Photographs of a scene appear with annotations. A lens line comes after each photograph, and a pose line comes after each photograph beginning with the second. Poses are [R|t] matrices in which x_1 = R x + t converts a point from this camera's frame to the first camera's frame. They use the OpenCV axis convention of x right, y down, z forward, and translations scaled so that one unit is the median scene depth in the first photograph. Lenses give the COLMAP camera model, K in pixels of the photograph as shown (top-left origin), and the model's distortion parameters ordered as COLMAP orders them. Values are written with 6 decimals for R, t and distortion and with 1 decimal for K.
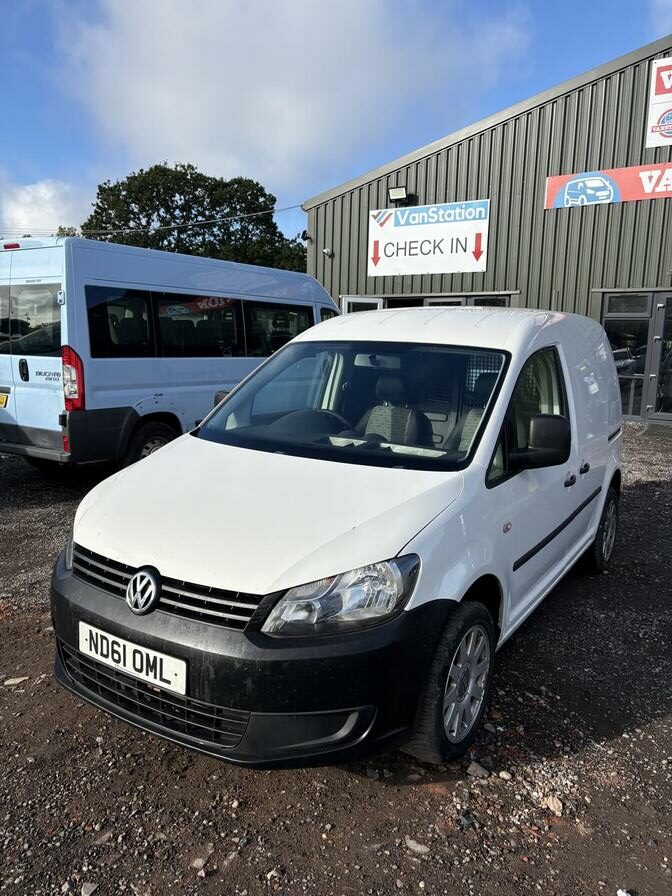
lens RADIAL K [[657.2, 0, 357.4], [0, 657.2, 448.8], [0, 0, 1]] dist [0.004448, -0.004763]
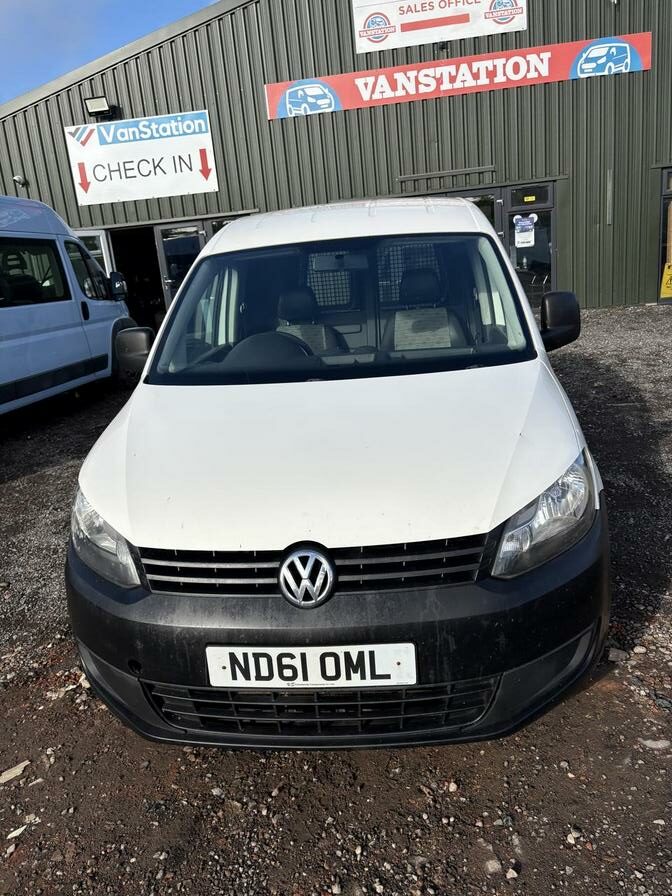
lens RADIAL K [[657.2, 0, 357.4], [0, 657.2, 448.8], [0, 0, 1]] dist [0.004448, -0.004763]
pose [[0.890643, -0.215915, 0.400171, -0.091587], [0.176179, 0.975187, 0.134056, -0.001905], [-0.419186, -0.048894, 0.906583, 0.054138]]
